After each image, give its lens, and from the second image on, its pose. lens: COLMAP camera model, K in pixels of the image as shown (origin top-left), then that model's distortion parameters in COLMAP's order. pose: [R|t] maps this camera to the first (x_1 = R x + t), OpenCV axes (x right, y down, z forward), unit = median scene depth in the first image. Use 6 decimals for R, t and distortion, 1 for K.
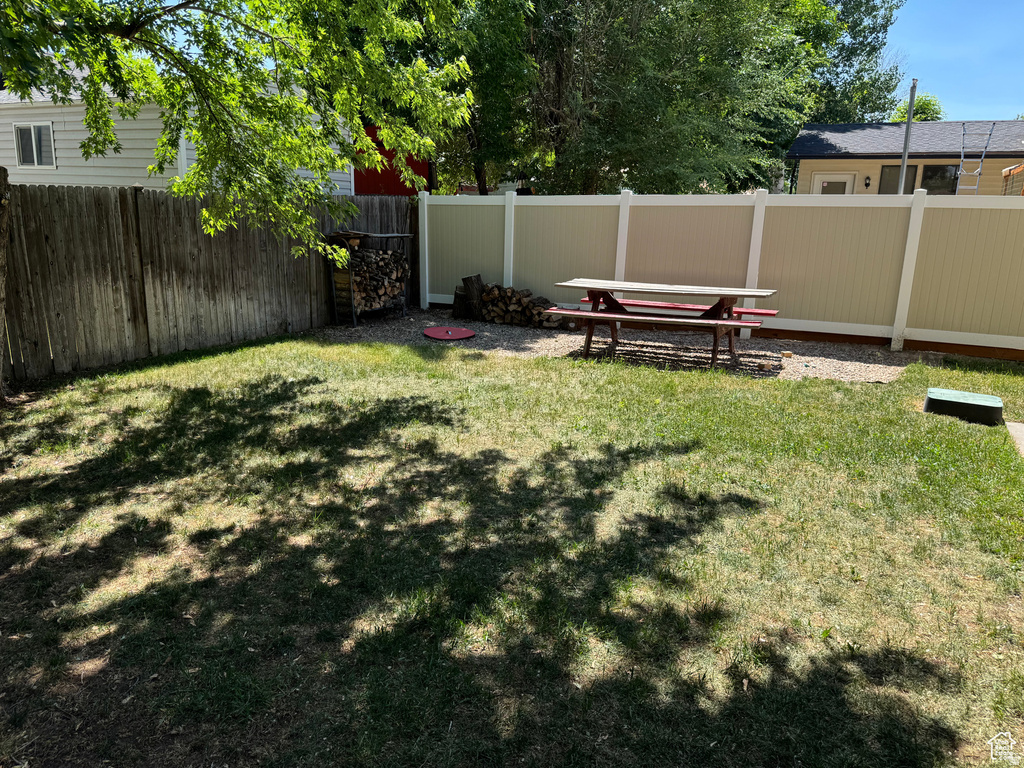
lens RADIAL K [[731.6, 0, 509.6], [0, 731.6, 381.0], [0, 0, 1]] dist [0.002743, -0.002070]
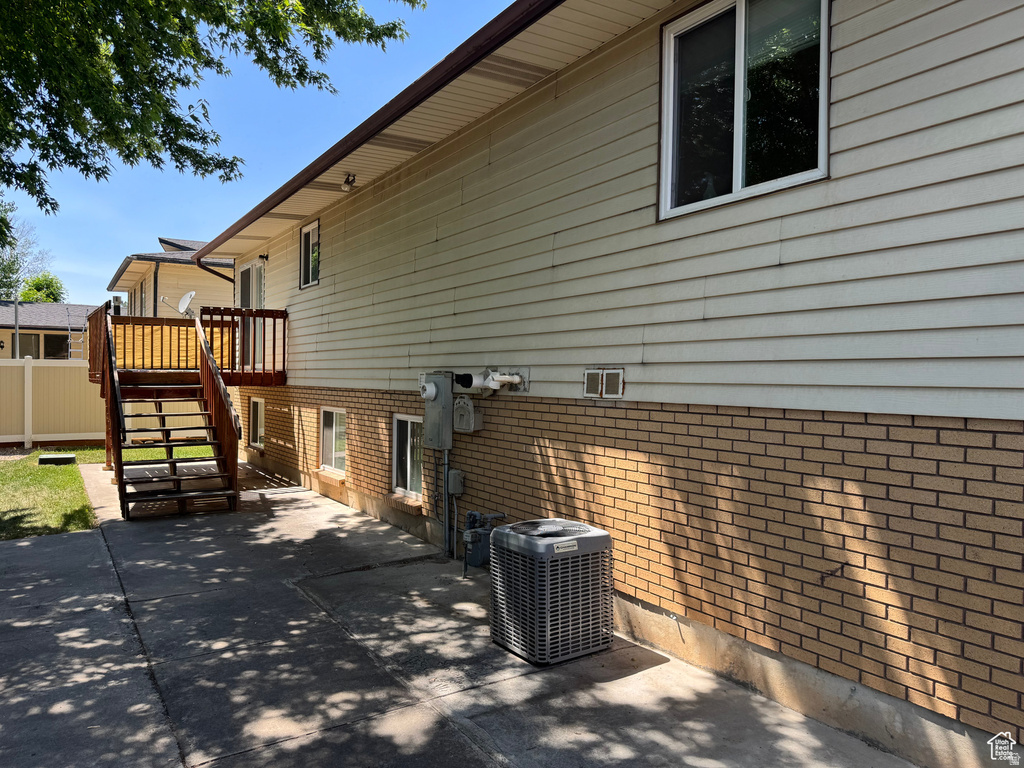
lens RADIAL K [[731.6, 0, 509.6], [0, 731.6, 381.0], [0, 0, 1]] dist [0.002743, -0.002070]
pose [[0.510155, -0.027788, 0.859633, -0.518673], [0.199925, 0.975932, -0.087099, 0.257186], [-0.836523, 0.216296, 0.503433, -1.193623]]
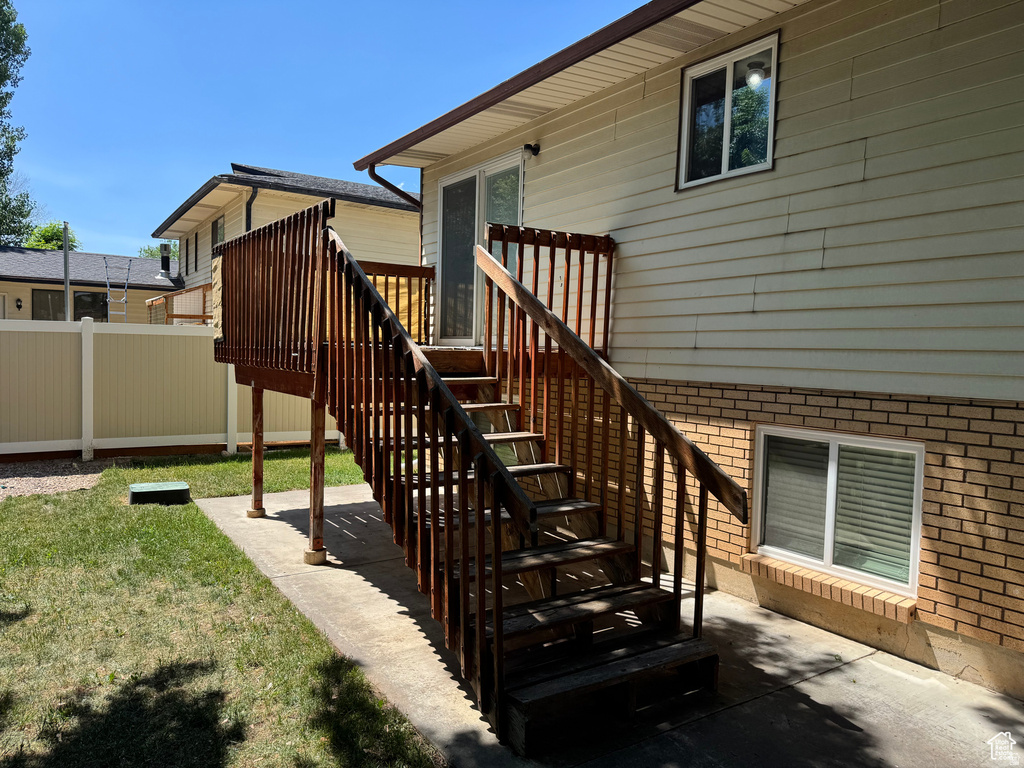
lens RADIAL K [[716.9, 0, 508.5], [0, 716.9, 384.8], [0, 0, 1]] dist [0.072036, -0.080283]
pose [[0.498137, -0.054550, 0.865381, -0.135198], [0.184939, 0.981739, -0.044571, 0.017267], [-0.847146, 0.182245, 0.499129, -0.138044]]
